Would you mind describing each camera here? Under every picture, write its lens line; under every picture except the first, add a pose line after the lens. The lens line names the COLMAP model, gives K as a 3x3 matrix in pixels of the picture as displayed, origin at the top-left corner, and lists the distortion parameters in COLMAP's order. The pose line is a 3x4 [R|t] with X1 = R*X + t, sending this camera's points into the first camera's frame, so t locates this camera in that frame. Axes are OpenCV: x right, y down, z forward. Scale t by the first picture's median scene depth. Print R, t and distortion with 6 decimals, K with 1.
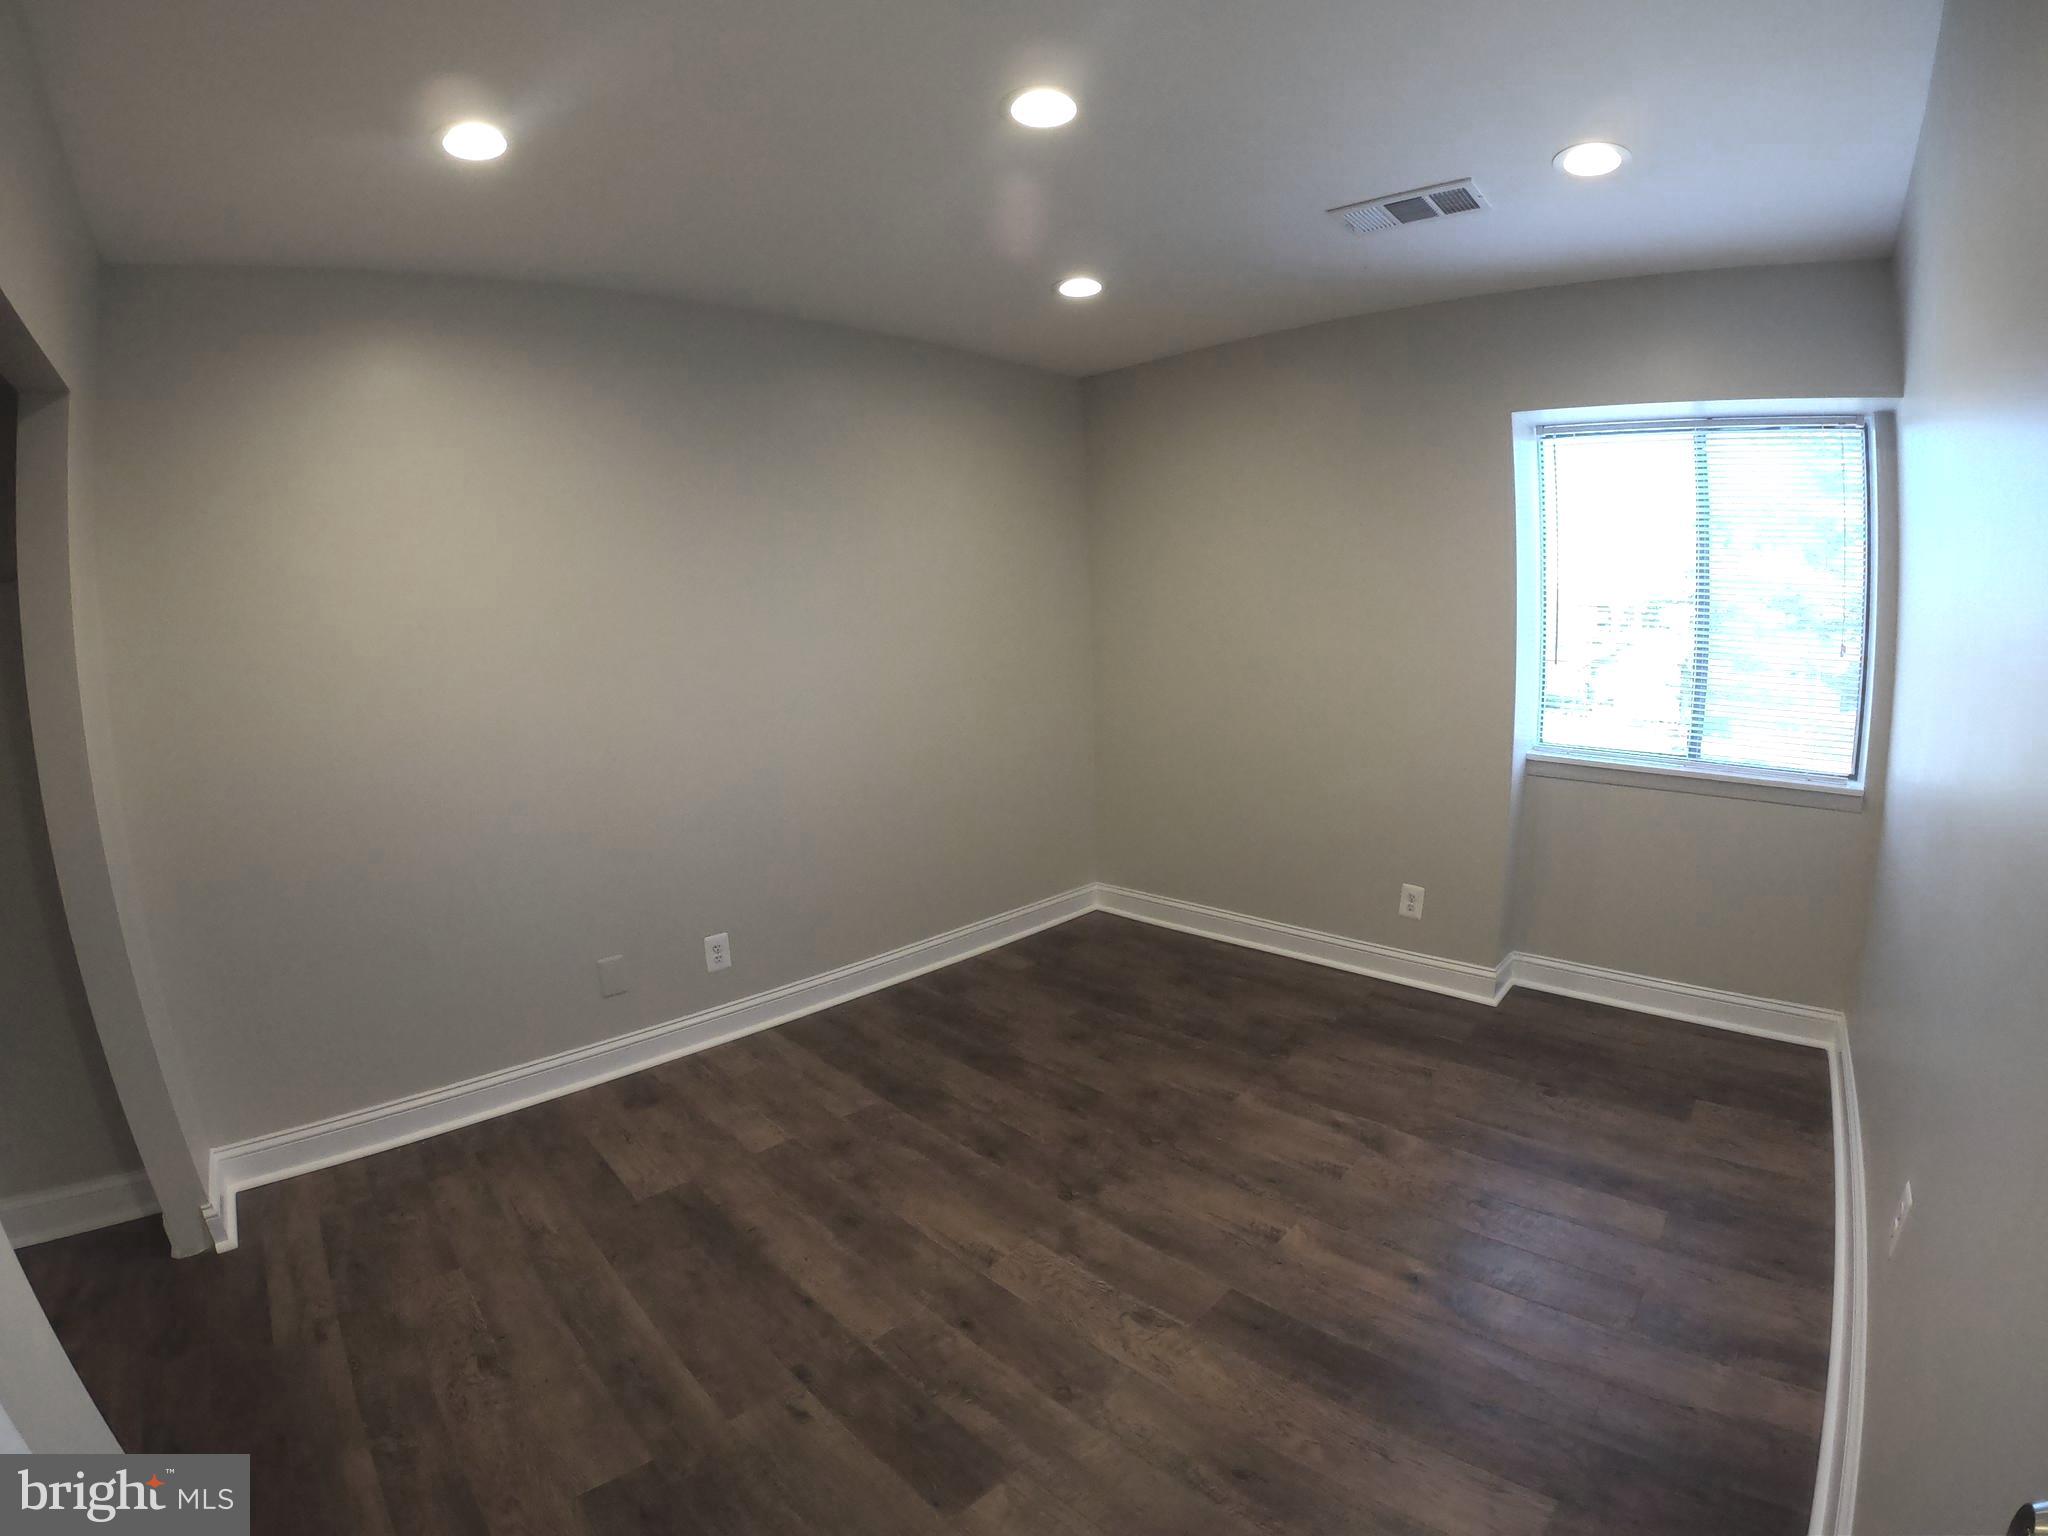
lens RADIAL K [[887.2, 0, 1027.0], [0, 887.2, 769.5], [0, 0, 1]] dist [-0.223369, 0.046551]
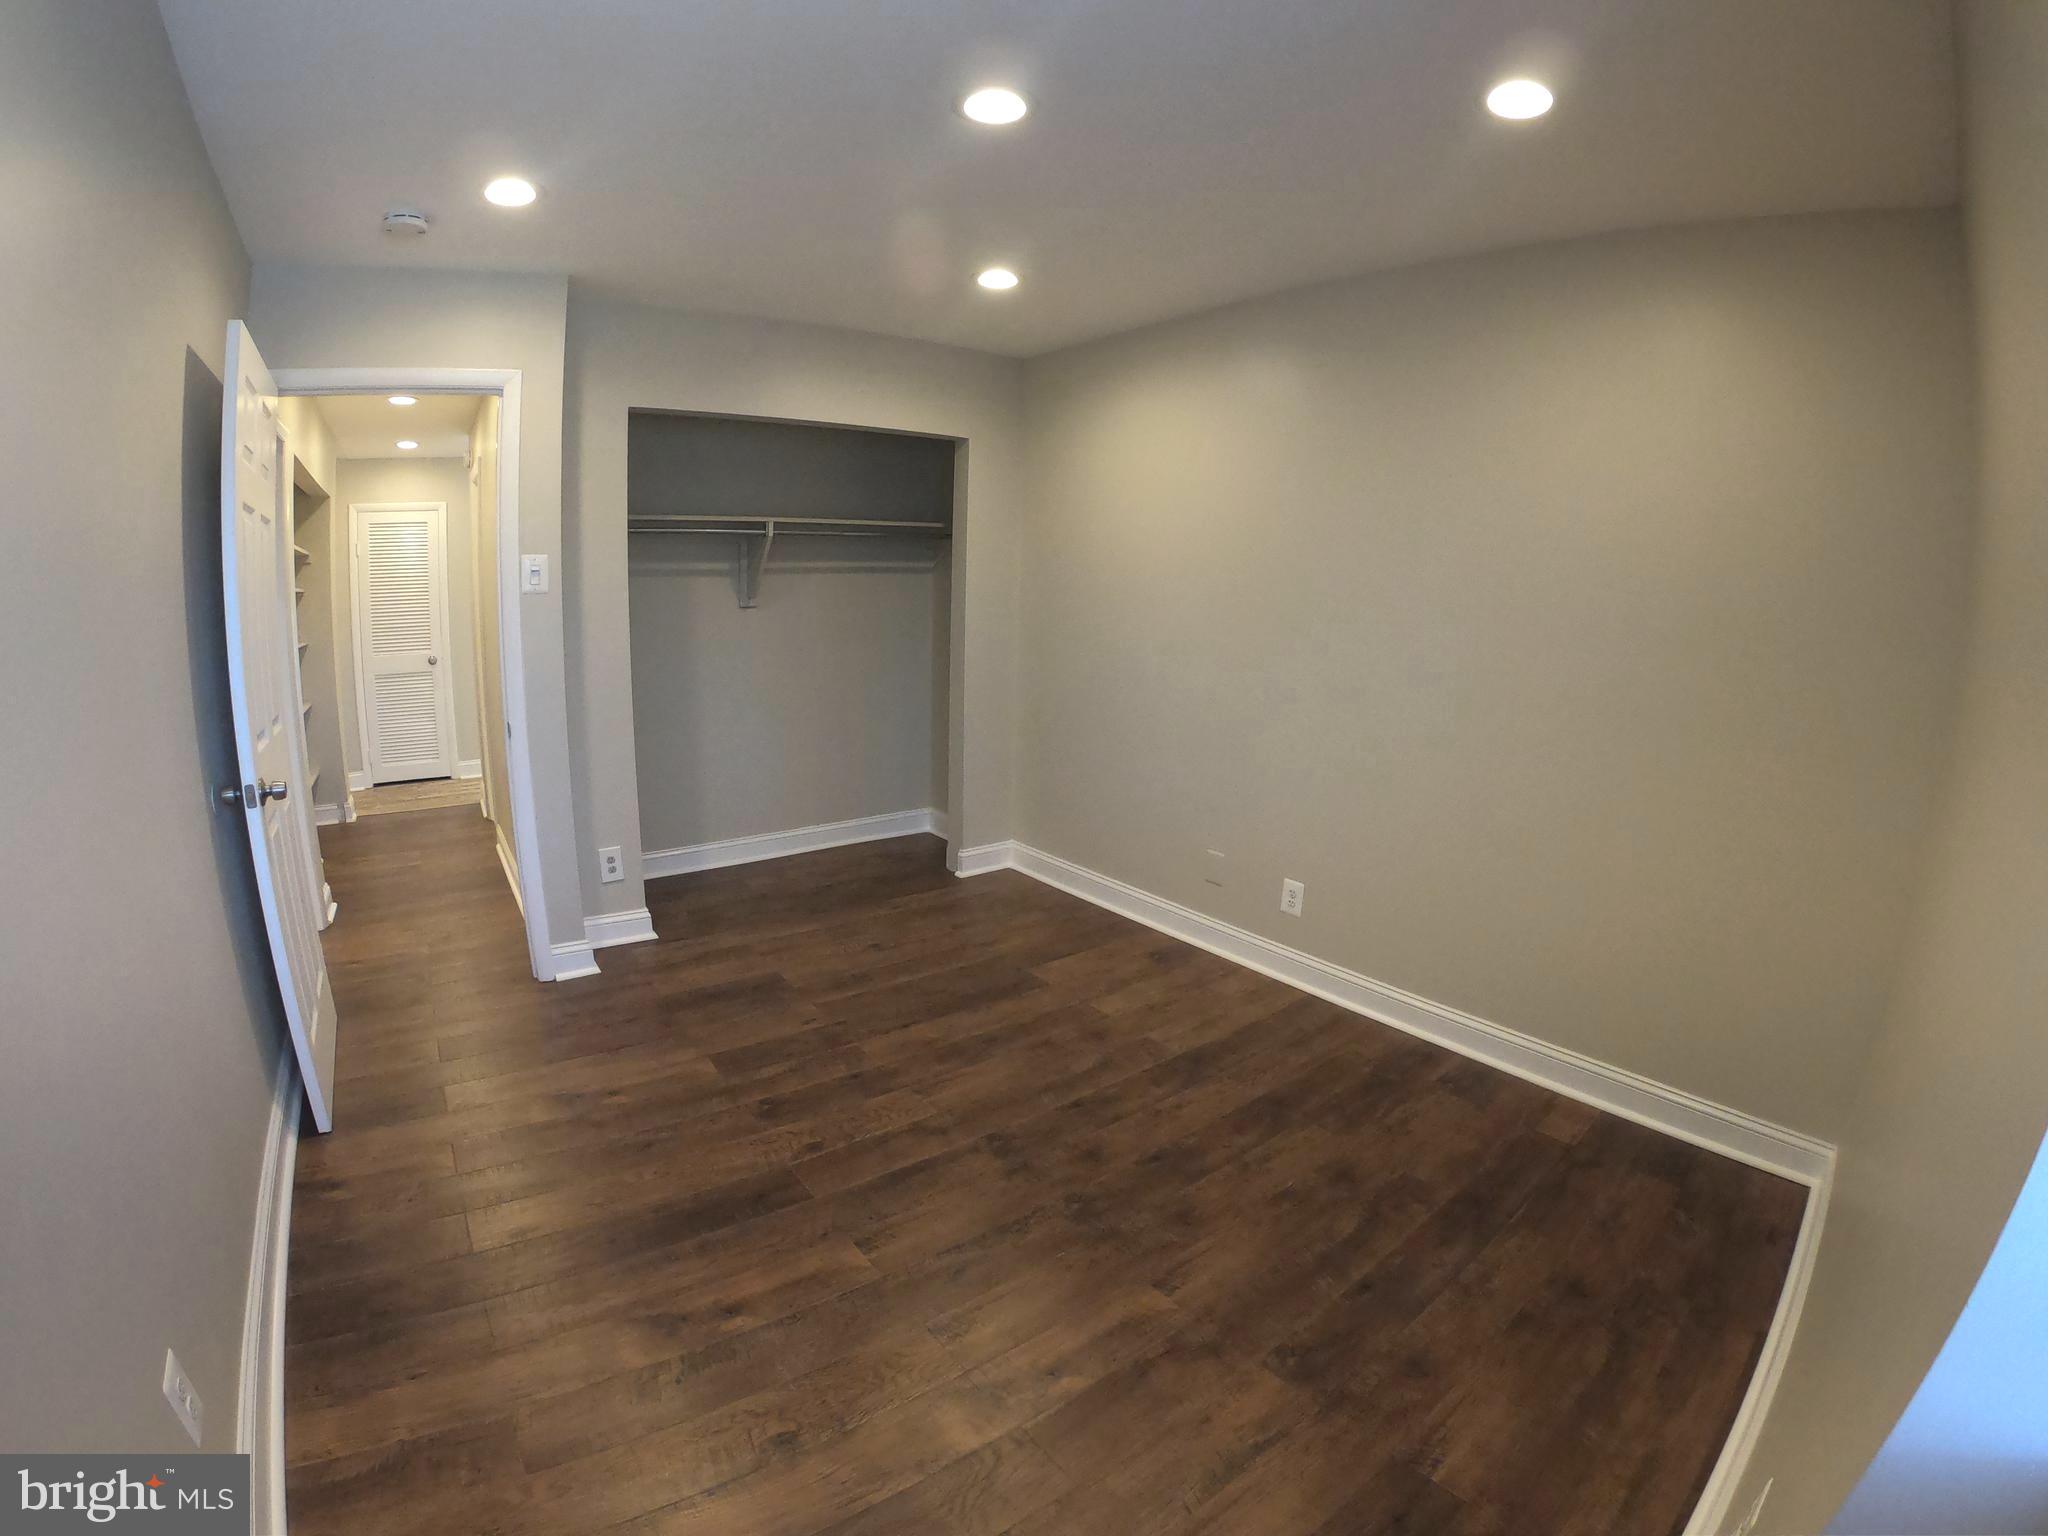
lens RADIAL K [[887.2, 0, 1027.0], [0, 887.2, 769.5], [0, 0, 1]] dist [-0.223369, 0.046551]
pose [[-0.130094, 0.220026, -0.966780, 0.951945], [-0.177499, 0.954147, 0.241035, -0.193711], [0.975484, 0.202960, -0.085075, 1.012719]]
